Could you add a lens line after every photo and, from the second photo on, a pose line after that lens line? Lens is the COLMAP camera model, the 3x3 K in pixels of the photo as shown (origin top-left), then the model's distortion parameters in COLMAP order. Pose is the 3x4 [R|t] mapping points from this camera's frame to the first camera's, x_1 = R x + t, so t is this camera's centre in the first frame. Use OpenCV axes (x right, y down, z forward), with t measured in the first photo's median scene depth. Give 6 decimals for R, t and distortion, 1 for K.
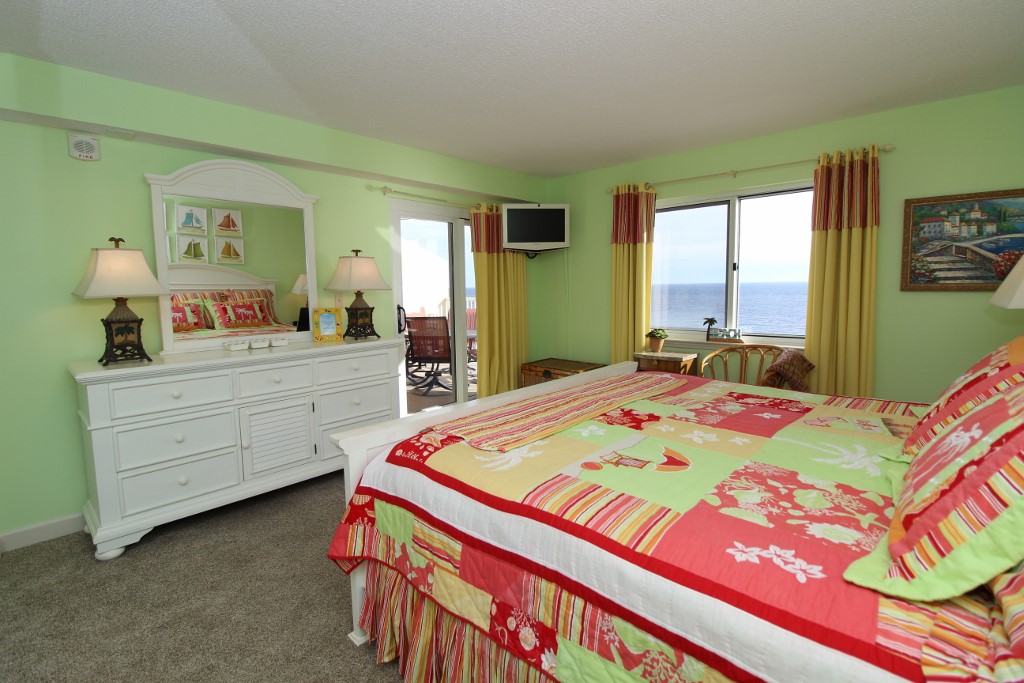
lens RADIAL K [[473.3, 0, 510.5], [0, 473.3, 329.5], [0, 0, 1]] dist [0.000071, -0.009884]
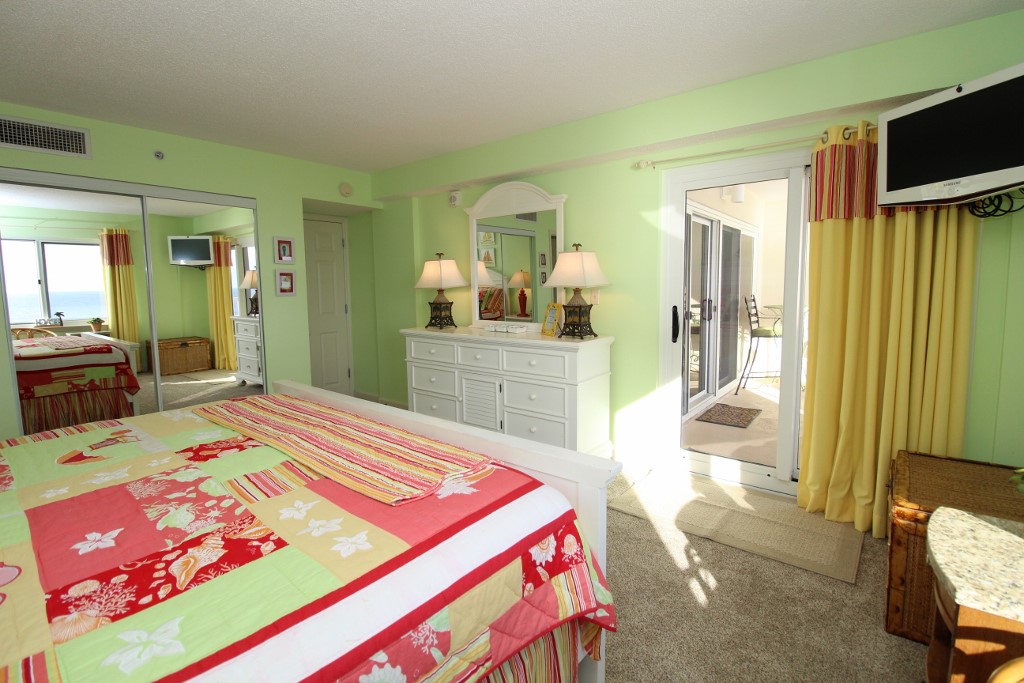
lens RADIAL K [[473.3, 0, 510.5], [0, 473.3, 329.5], [0, 0, 1]] dist [0.000071, -0.009884]
pose [[0.070867, 0.113730, -0.990981, 0.675146], [-0.080887, 0.990862, 0.107932, -0.097653], [0.994201, 0.072508, 0.079419, 0.874581]]
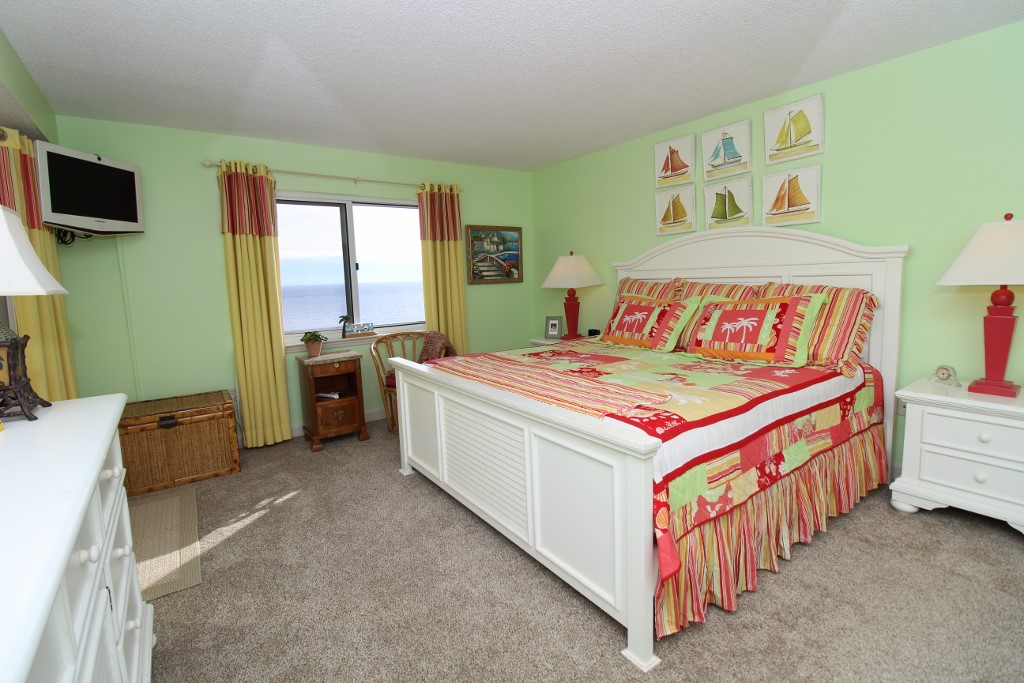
lens RADIAL K [[473.3, 0, 510.5], [0, 473.3, 329.5], [0, 0, 1]] dist [0.000071, -0.009884]
pose [[0.203107, -0.097916, 0.974248, -0.657382], [0.120982, 0.989873, 0.074265, -0.035077], [-0.971654, 0.102783, 0.212896, 0.556900]]
